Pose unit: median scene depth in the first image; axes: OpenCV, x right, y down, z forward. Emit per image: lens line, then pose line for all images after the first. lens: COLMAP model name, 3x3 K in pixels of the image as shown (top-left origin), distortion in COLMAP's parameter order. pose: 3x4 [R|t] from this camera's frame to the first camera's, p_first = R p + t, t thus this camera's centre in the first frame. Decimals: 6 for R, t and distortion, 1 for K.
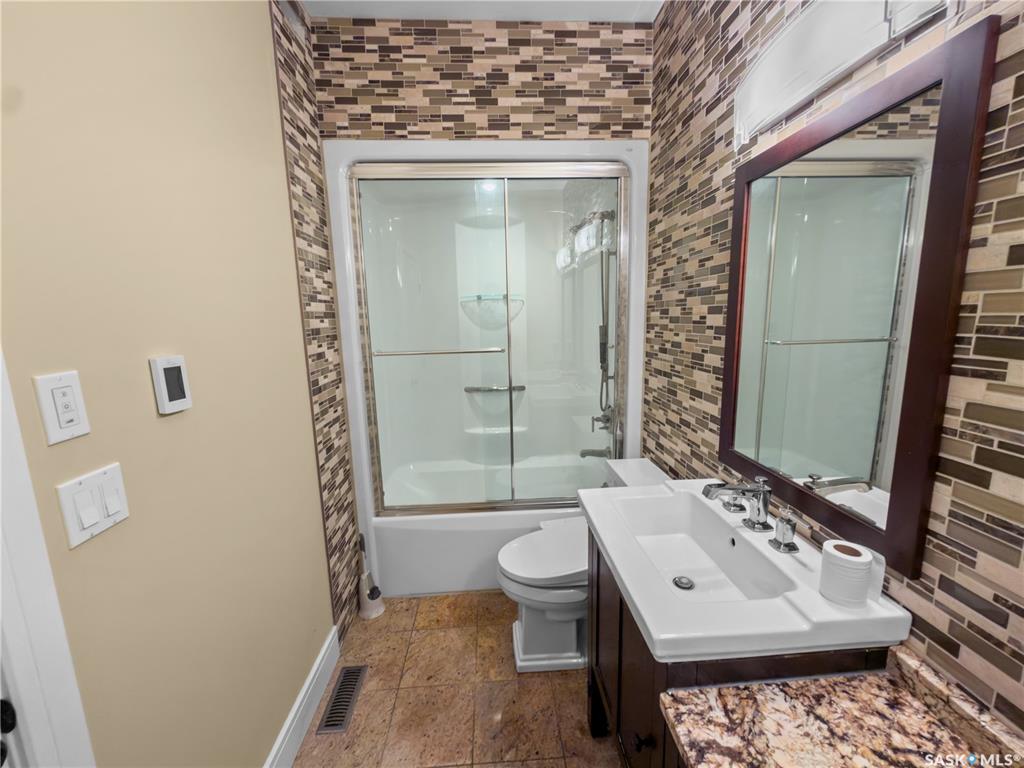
lens RADIAL K [[411.3, 0, 512.0], [0, 411.3, 384.0], [0, 0, 1]] dist [-0.000637, -0.000104]
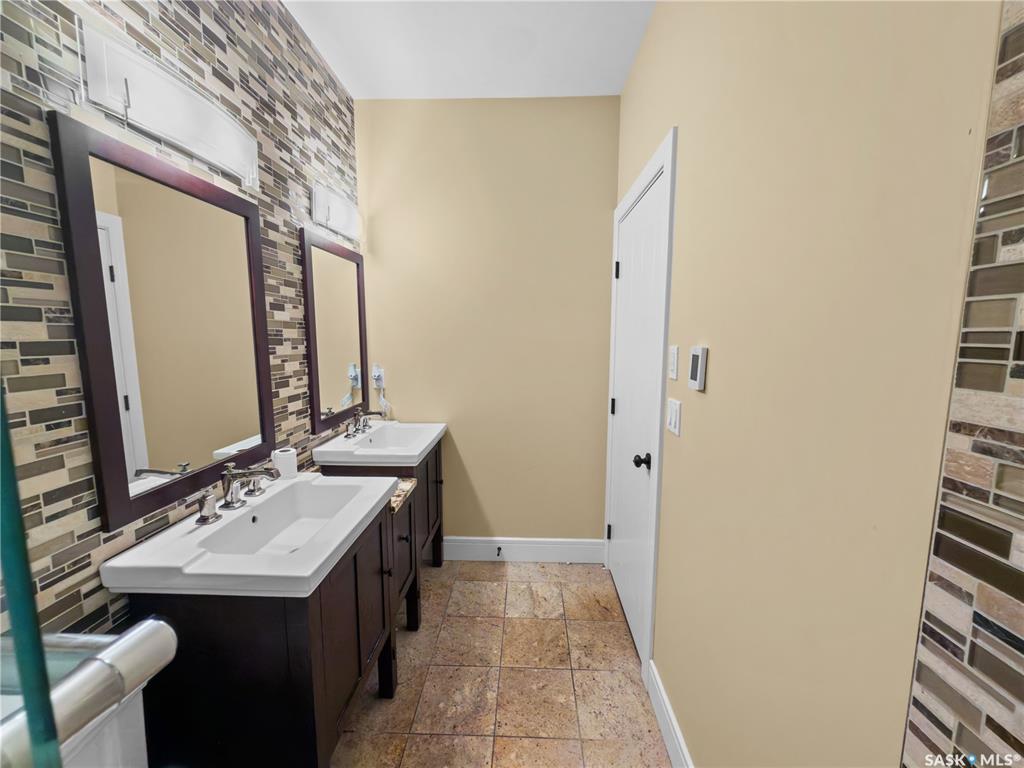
lens RADIAL K [[411.3, 0, 512.0], [0, 411.3, 384.0], [0, 0, 1]] dist [-0.000637, -0.000104]
pose [[-0.995148, 0.010531, 0.097825, -0.248103], [0.037458, 0.959934, 0.277710, -0.225730], [-0.090981, 0.280027, -0.955671, 1.555890]]
